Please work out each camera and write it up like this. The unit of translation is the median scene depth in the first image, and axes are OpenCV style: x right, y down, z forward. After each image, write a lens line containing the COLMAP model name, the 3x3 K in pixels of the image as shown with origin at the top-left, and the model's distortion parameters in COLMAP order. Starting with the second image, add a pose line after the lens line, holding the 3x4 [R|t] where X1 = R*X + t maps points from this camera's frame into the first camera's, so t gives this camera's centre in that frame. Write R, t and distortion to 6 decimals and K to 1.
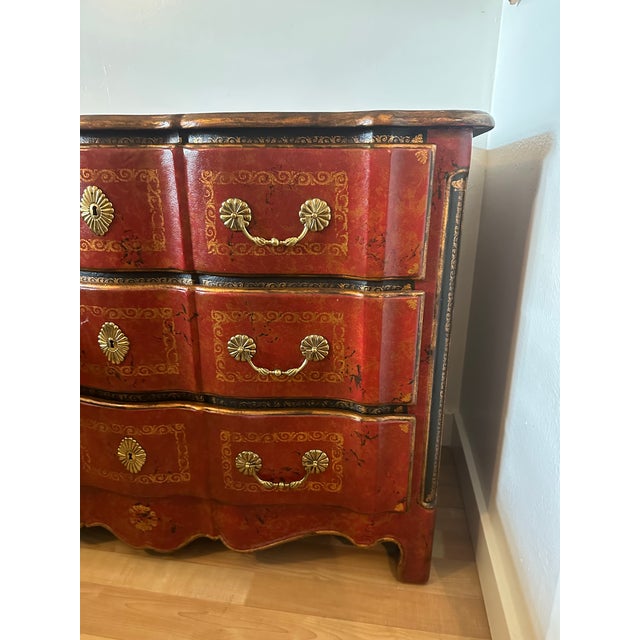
lens RADIAL K [[470.1, 0, 326.5], [0, 470.1, 324.0], [0, 0, 1]] dist [0.062995, -0.088596]
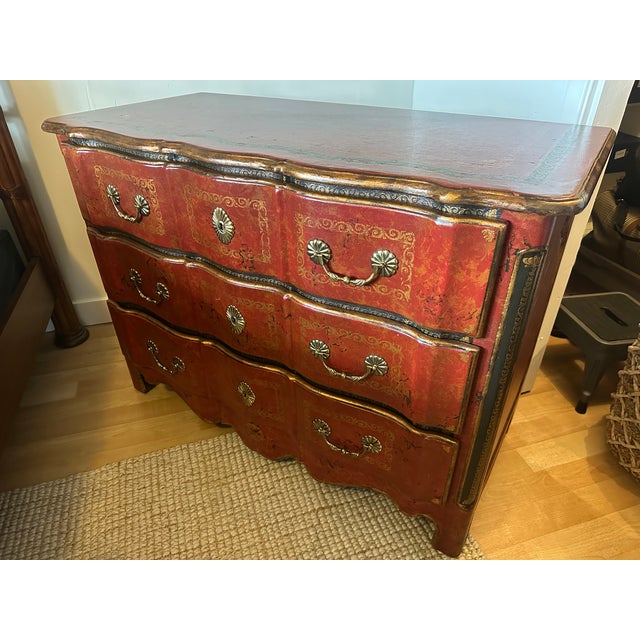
lens RADIAL K [[460.1, 0, 318.6], [0, 460.1, 322.2], [0, 0, 1]] dist [0.072255, -0.115502]
pose [[0.902552, 0.222289, -0.368766, 0.241718], [-0.116655, 0.950641, 0.287528, -0.360823], [0.414478, -0.216491, 0.883934, -0.034751]]
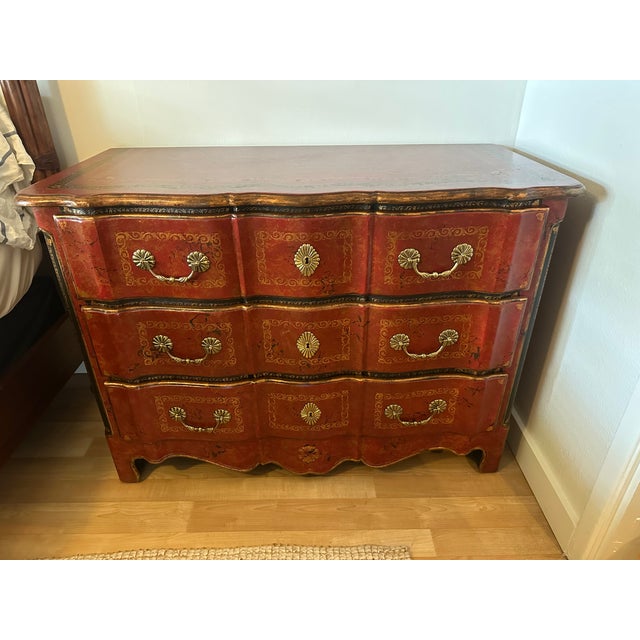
lens RADIAL K [[460.1, 0, 317.9], [0, 460.1, 321.9], [0, 0, 1]] dist [0.072255, -0.115502]
pose [[0.988915, -0.087629, 0.119870, -0.601632], [0.060642, 0.975245, 0.212650, -0.330683], [-0.135537, -0.203024, 0.969748, -0.337535]]
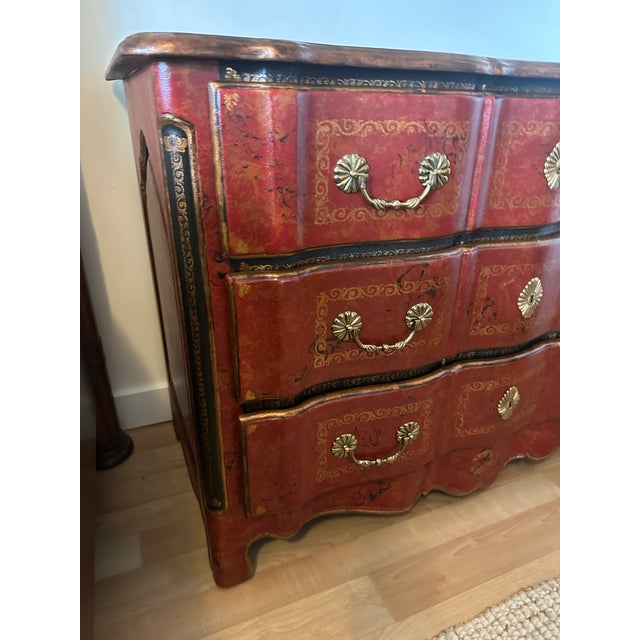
lens RADIAL K [[460.1, 0, 325.0], [0, 460.1, 327.6], [0, 0, 1]] dist [0.072255, -0.115502]
pose [[0.856327, -0.215700, 0.469231, -1.365517], [0.155627, 0.974142, 0.163790, -0.136903], [-0.492427, -0.067233, 0.867753, 0.358717]]
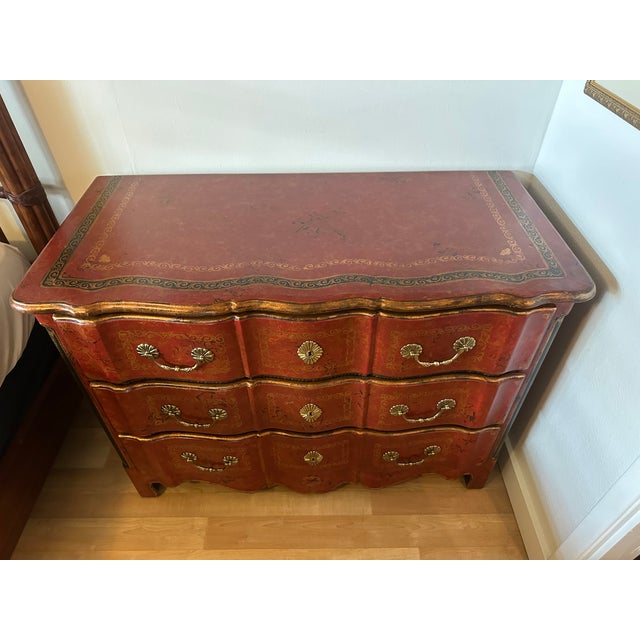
lens RADIAL K [[460.1, 0, 320.2], [0, 460.1, 331.9], [0, 0, 1]] dist [0.072255, -0.115502]
pose [[0.989082, -0.110159, 0.097888, -0.554070], [0.056523, 0.897024, 0.438354, -0.847373], [-0.136096, -0.428035, 0.893456, -0.187443]]
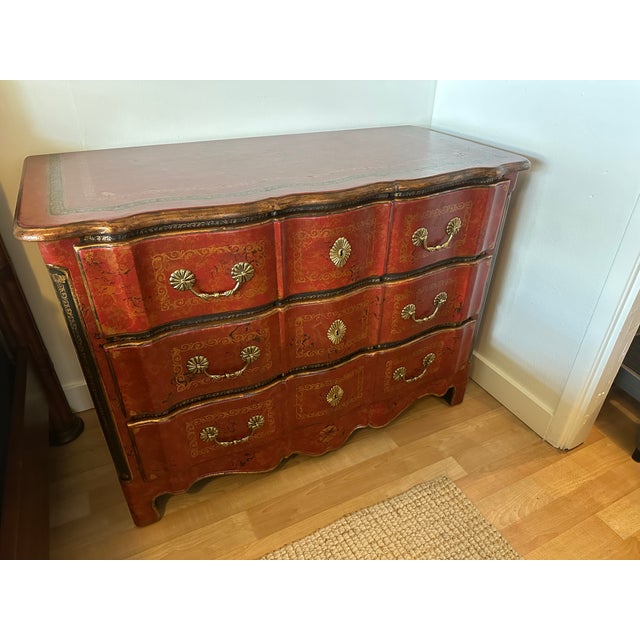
lens RADIAL K [[460.1, 0, 331.4], [0, 460.1, 330.3], [0, 0, 1]] dist [0.072255, -0.115502]
pose [[0.823100, -0.306156, 0.478304, -1.206620], [0.159306, 0.932898, 0.322991, -0.457304], [-0.545095, -0.189657, 0.816641, -0.188067]]
